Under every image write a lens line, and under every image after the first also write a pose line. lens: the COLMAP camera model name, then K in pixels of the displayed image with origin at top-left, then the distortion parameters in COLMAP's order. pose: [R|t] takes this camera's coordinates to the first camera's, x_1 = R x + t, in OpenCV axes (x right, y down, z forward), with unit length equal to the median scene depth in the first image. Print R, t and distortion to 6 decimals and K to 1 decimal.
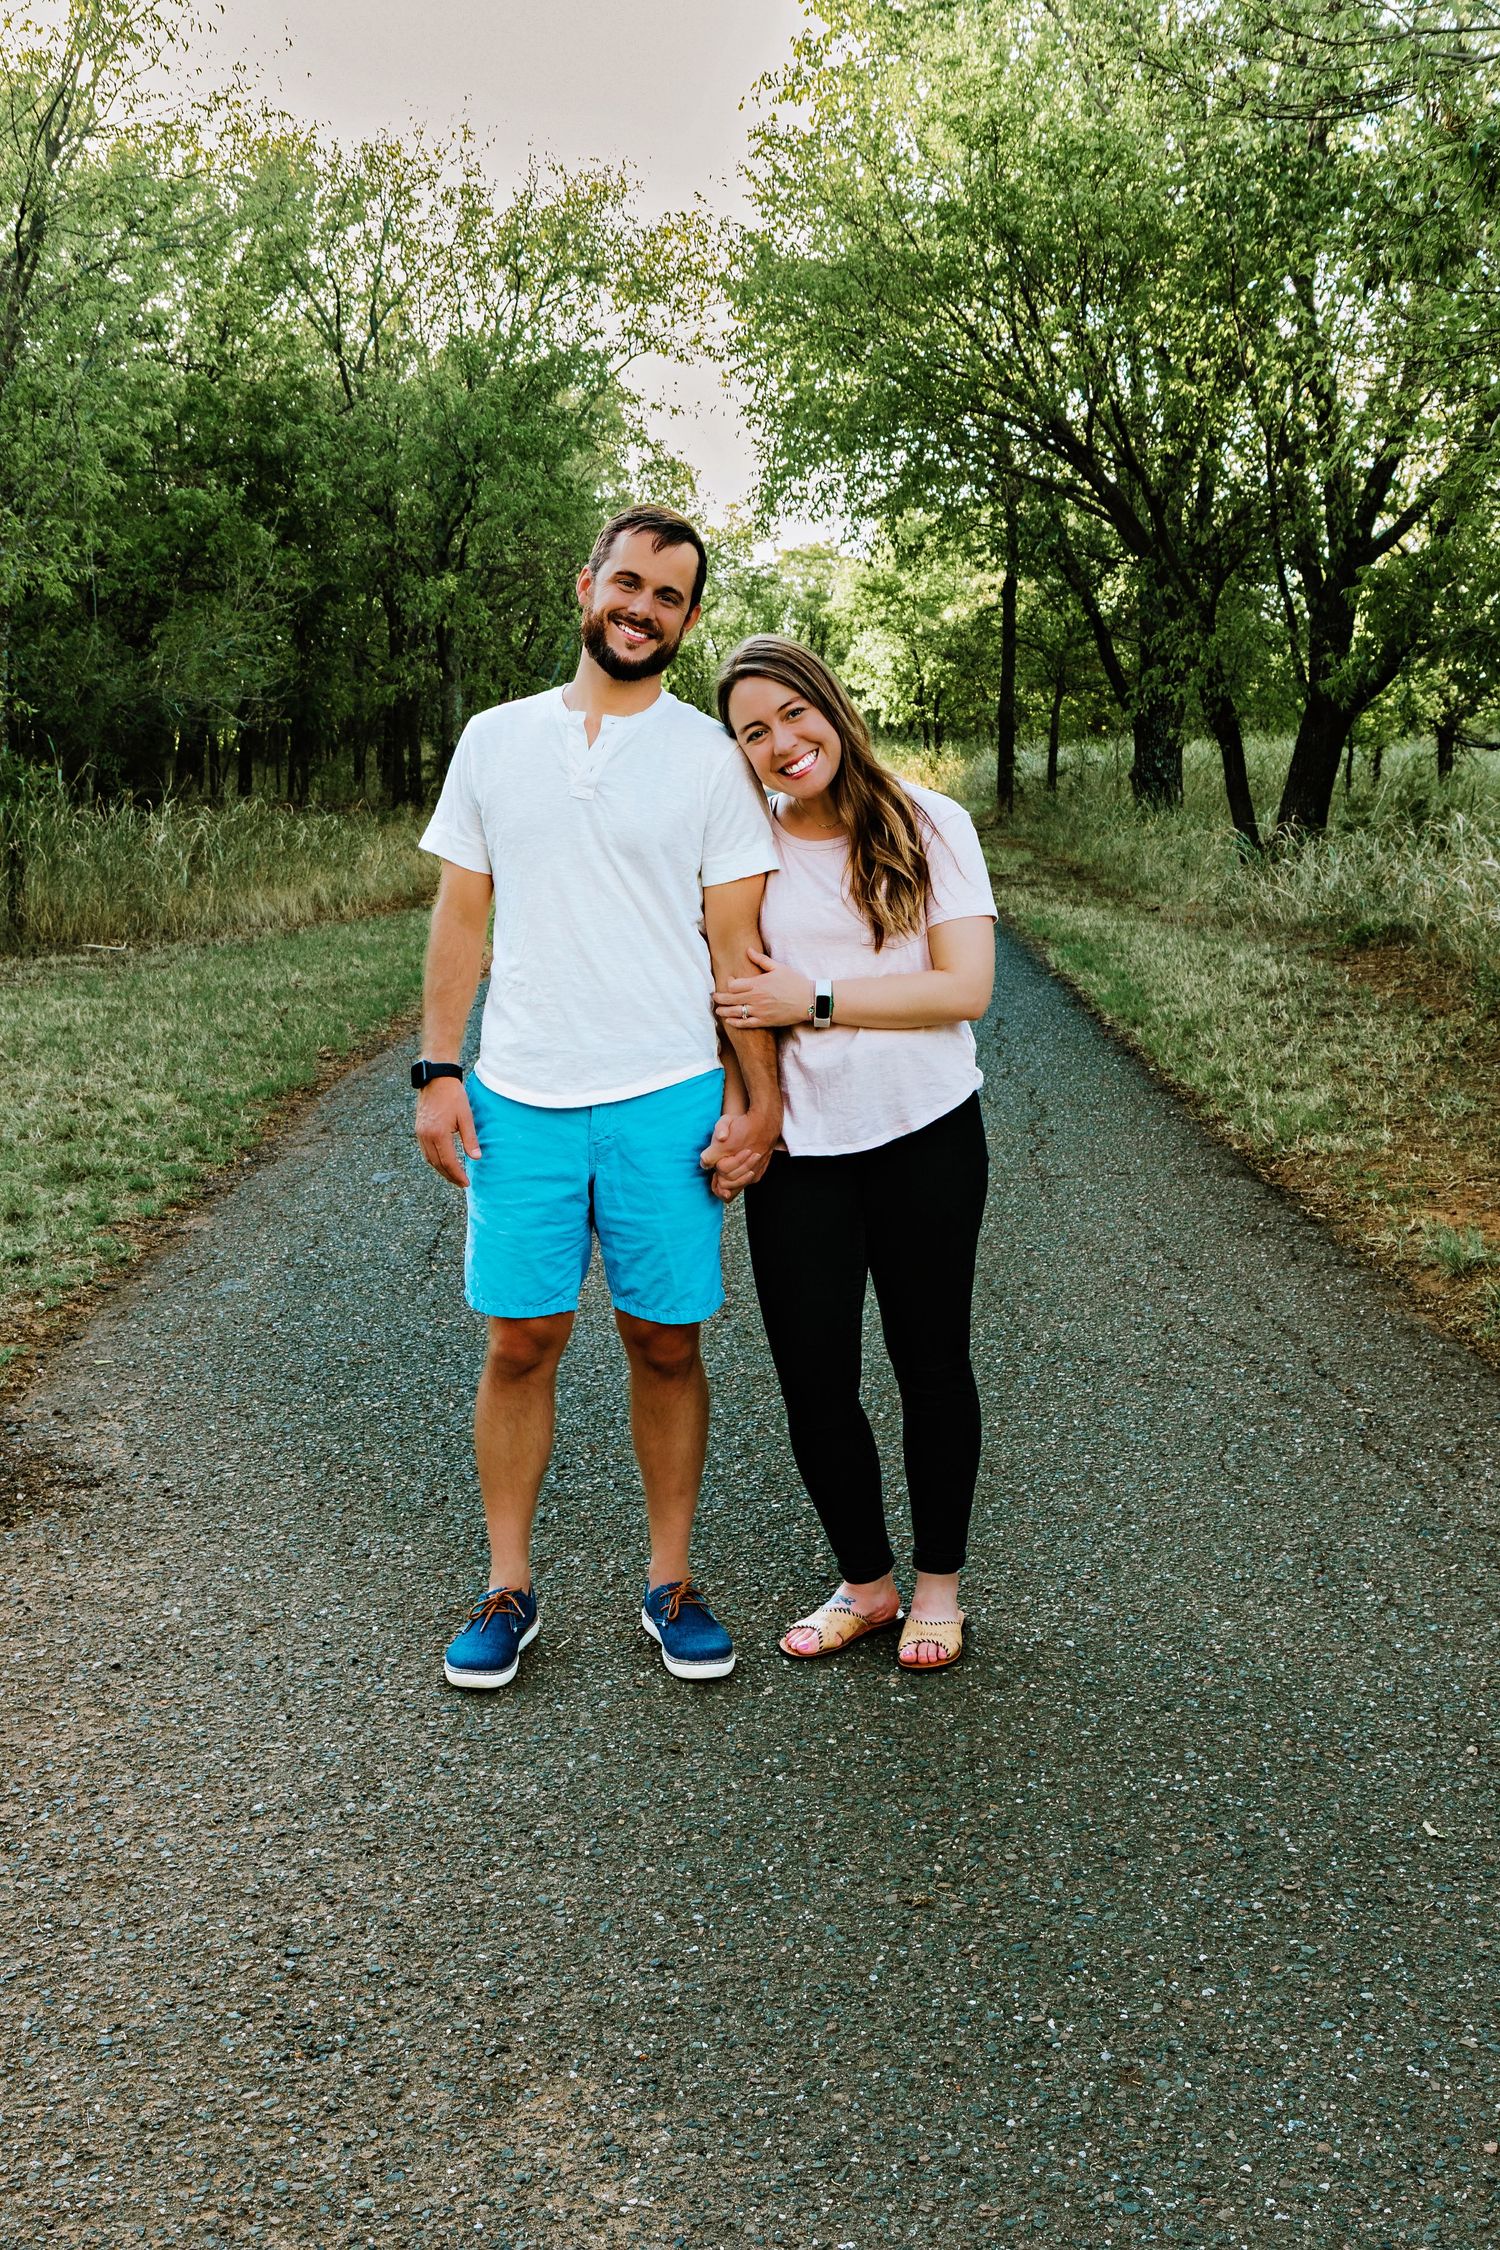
lens RADIAL K [[4490.9, 0, 715.8], [0, 4490.9, 1406.5], [0, 0, 1]] dist [0.037405, 0.187630]
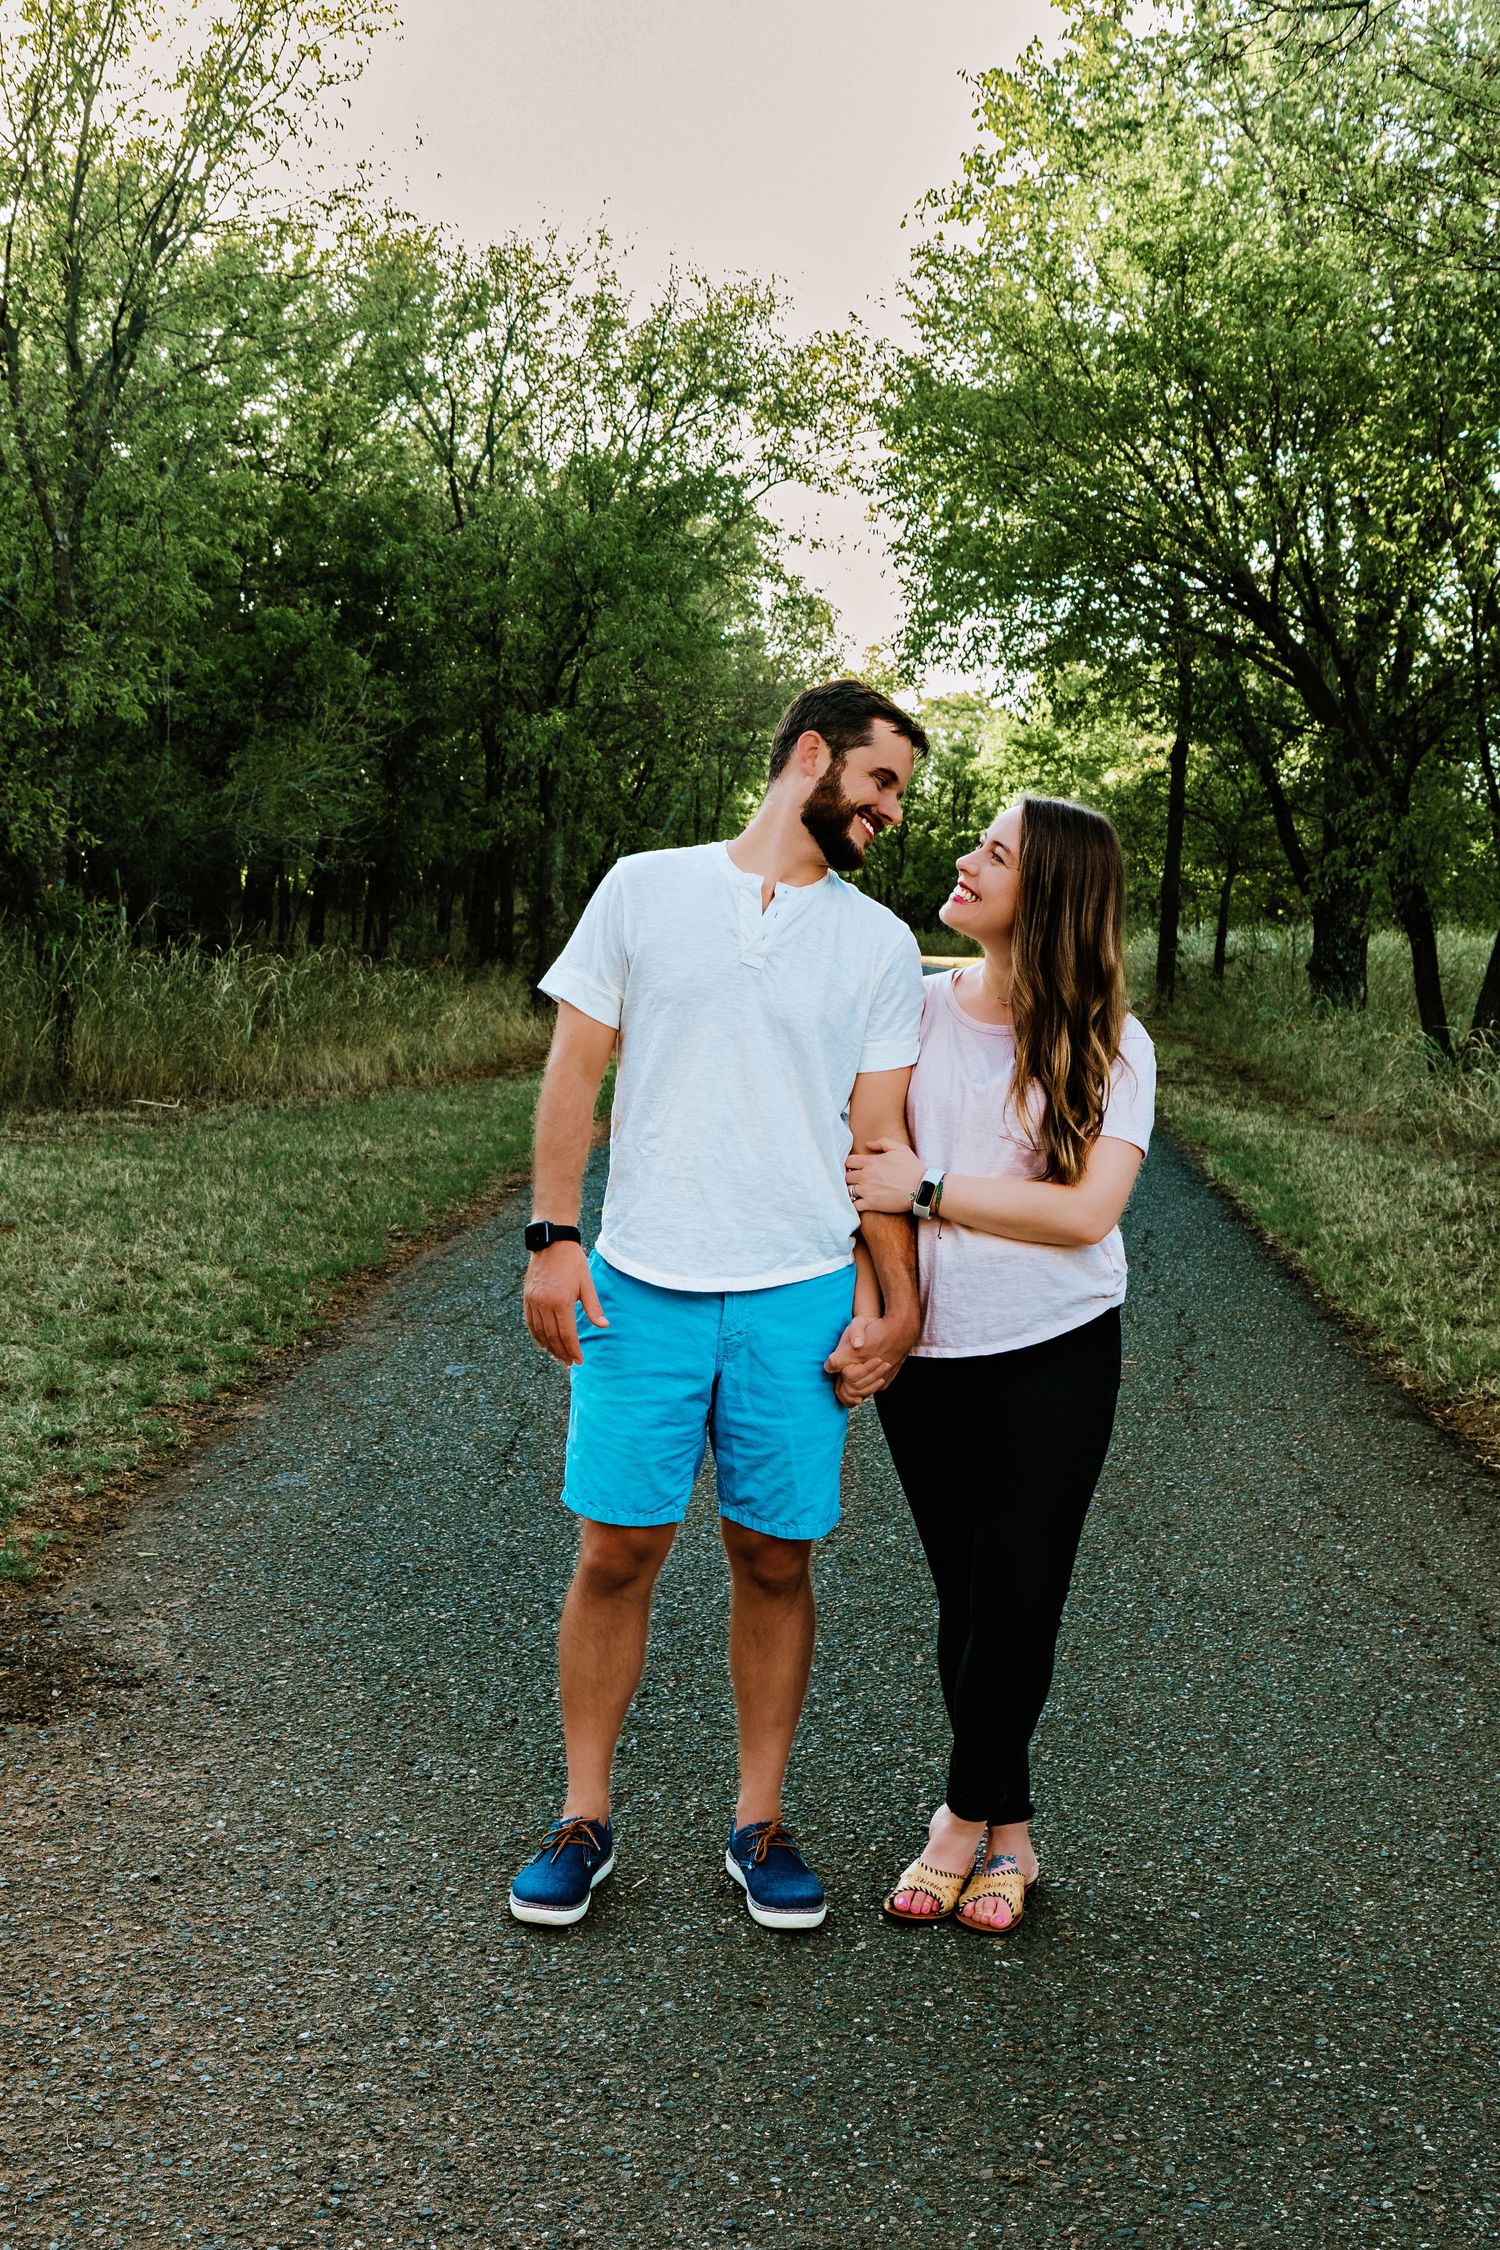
lens RADIAL K [[3928.3, 0, 785.2], [0, 3928.3, 1133.7], [0, 0, 1]] dist [0.055661, -0.087929]
pose [[0.998564, 0.047576, -0.024609, 0.009574], [-0.049761, 0.993991, -0.097497, -0.025791], [0.019823, 0.098582, 0.994931, 0.220480]]
